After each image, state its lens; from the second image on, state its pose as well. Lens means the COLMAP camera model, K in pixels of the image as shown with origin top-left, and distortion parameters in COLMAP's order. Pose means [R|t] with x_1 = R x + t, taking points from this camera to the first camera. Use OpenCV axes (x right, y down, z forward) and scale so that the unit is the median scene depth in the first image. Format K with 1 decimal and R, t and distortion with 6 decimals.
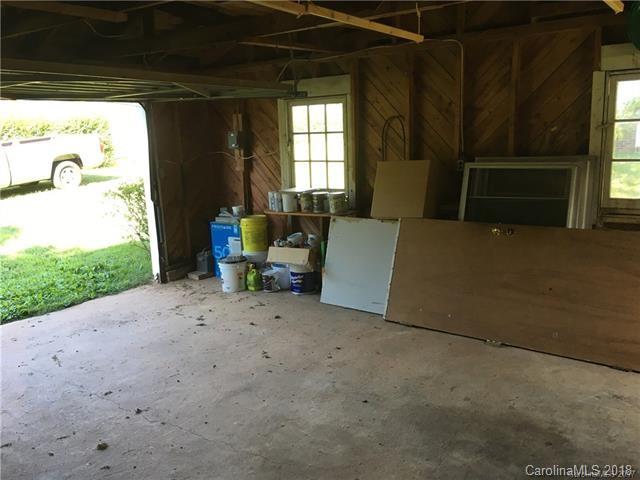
lens RADIAL K [[548.1, 0, 320.9], [0, 548.1, 239.9], [0, 0, 1]] dist [0.048051, -0.040929]
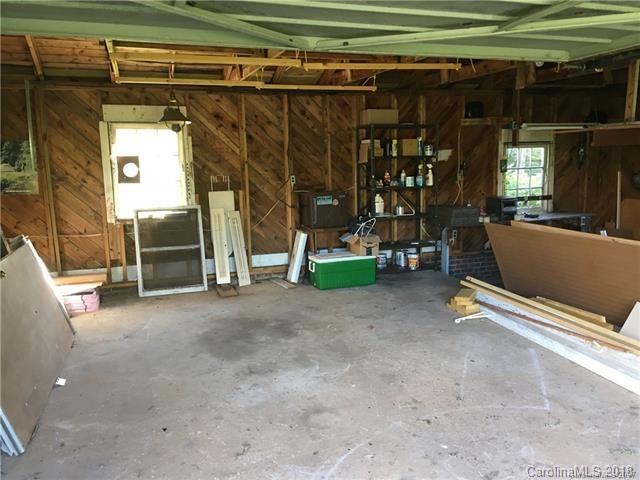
lens RADIAL K [[548.1, 0, 320.9], [0, 548.1, 240.4], [0, 0, 1]] dist [0.048051, -0.040929]
pose [[-0.809581, -0.041820, 0.585516, -0.747447], [0.153964, 0.947410, 0.280551, -0.301413], [-0.566457, 0.317277, -0.760567, 1.746371]]
